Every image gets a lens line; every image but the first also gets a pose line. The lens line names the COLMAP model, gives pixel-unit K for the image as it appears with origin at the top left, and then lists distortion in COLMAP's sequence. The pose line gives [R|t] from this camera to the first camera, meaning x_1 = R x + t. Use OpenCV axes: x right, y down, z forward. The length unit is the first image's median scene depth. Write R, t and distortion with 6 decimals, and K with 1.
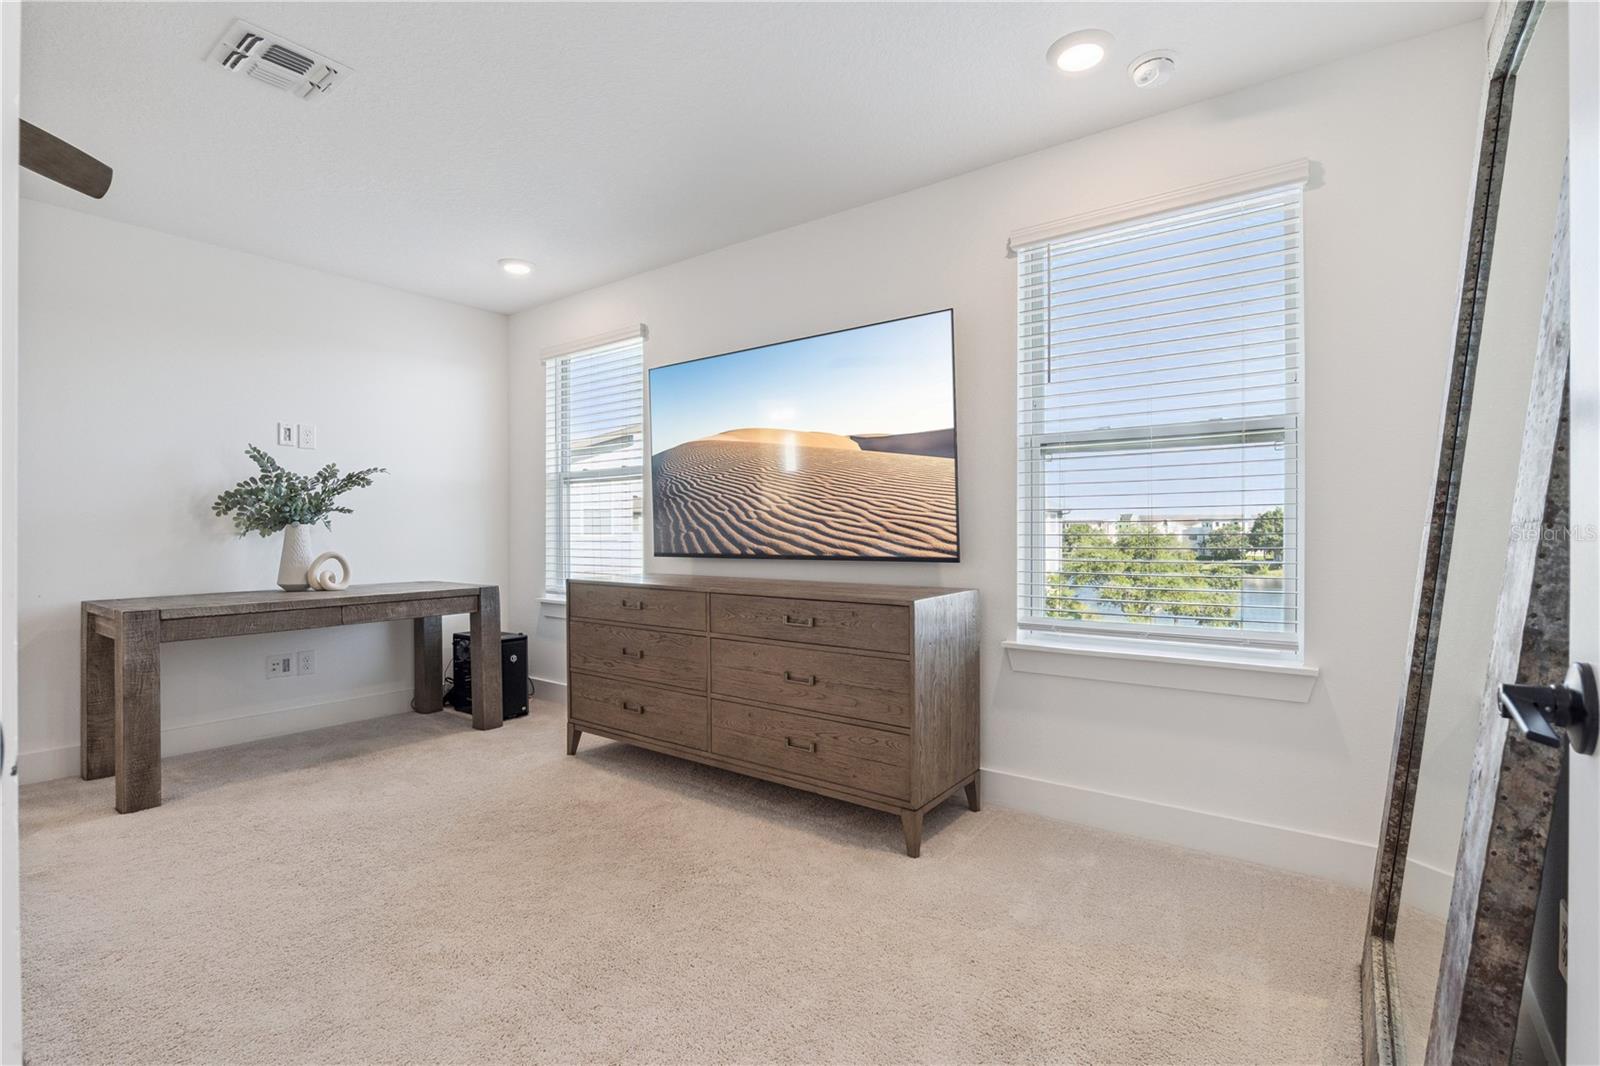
lens RADIAL K [[764.7, 0, 806.8], [0, 764.7, 533.4], [0, 0, 1]] dist [-0.010706, 0.002947]
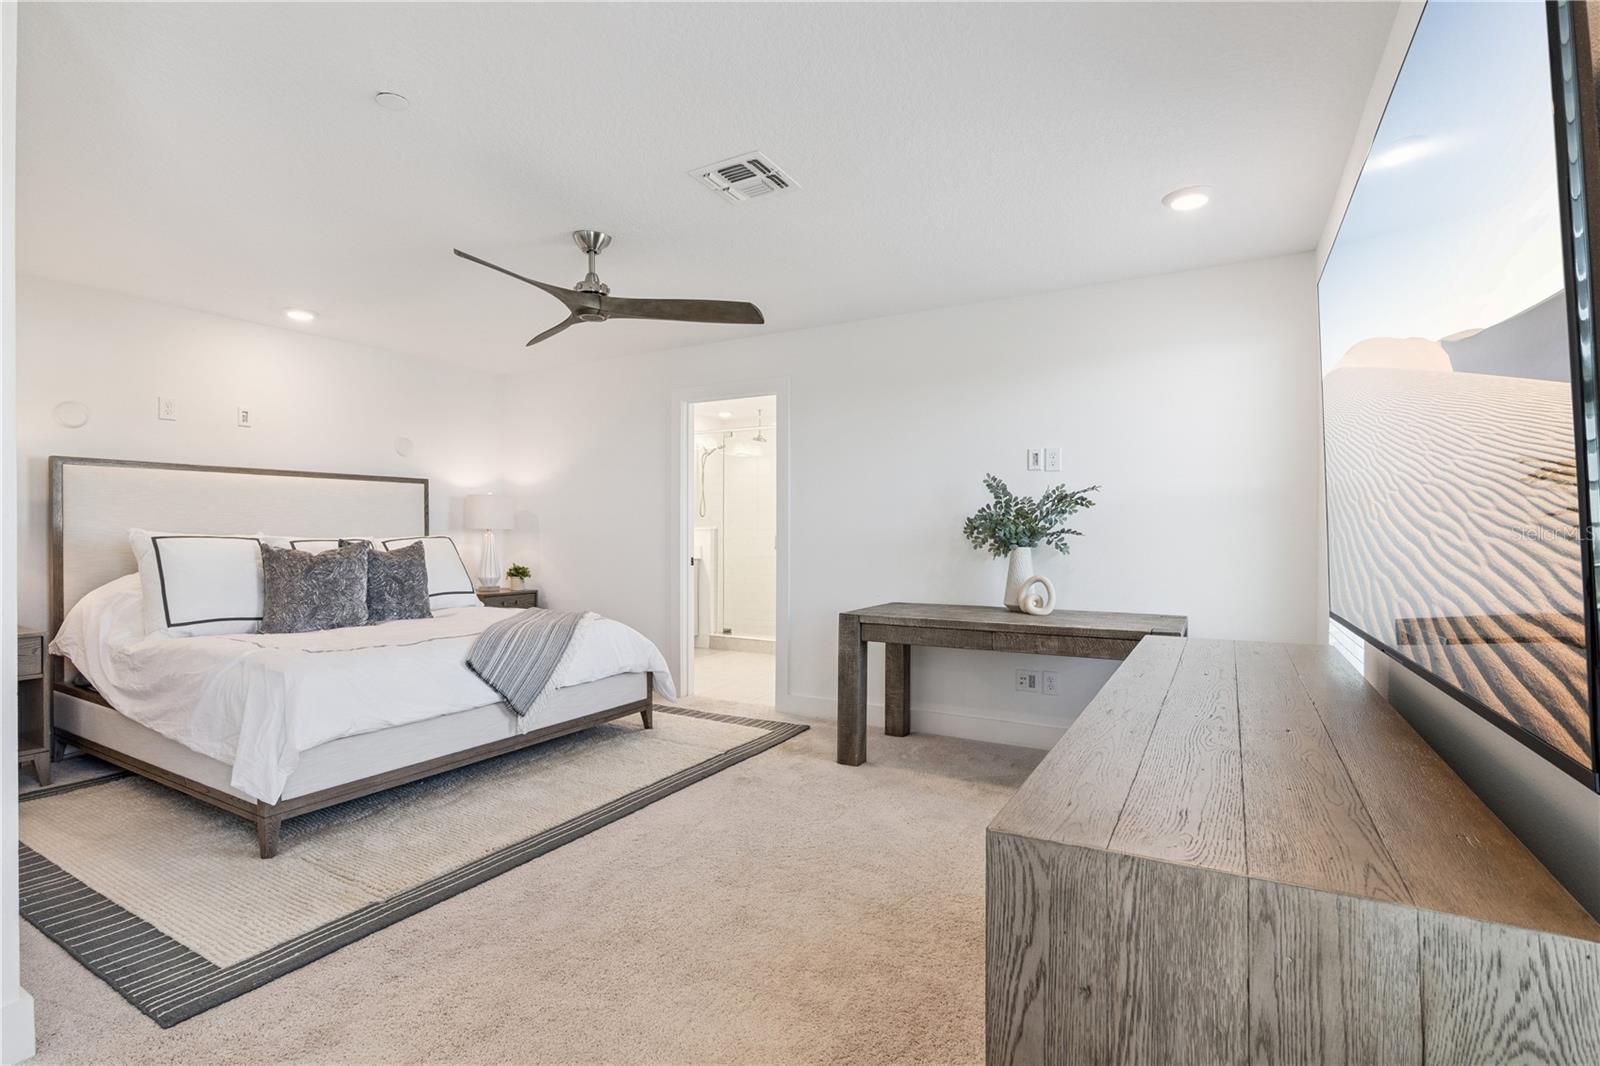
lens RADIAL K [[764.7, 0, 803.8], [0, 764.7, 540.0], [0, 0, 1]] dist [-0.010706, 0.002947]
pose [[0.105382, 0.012245, -0.994356, 0.354390], [-0.004820, 0.999919, 0.011803, -0.034630], [0.994420, 0.003549, 0.105432, 0.642210]]
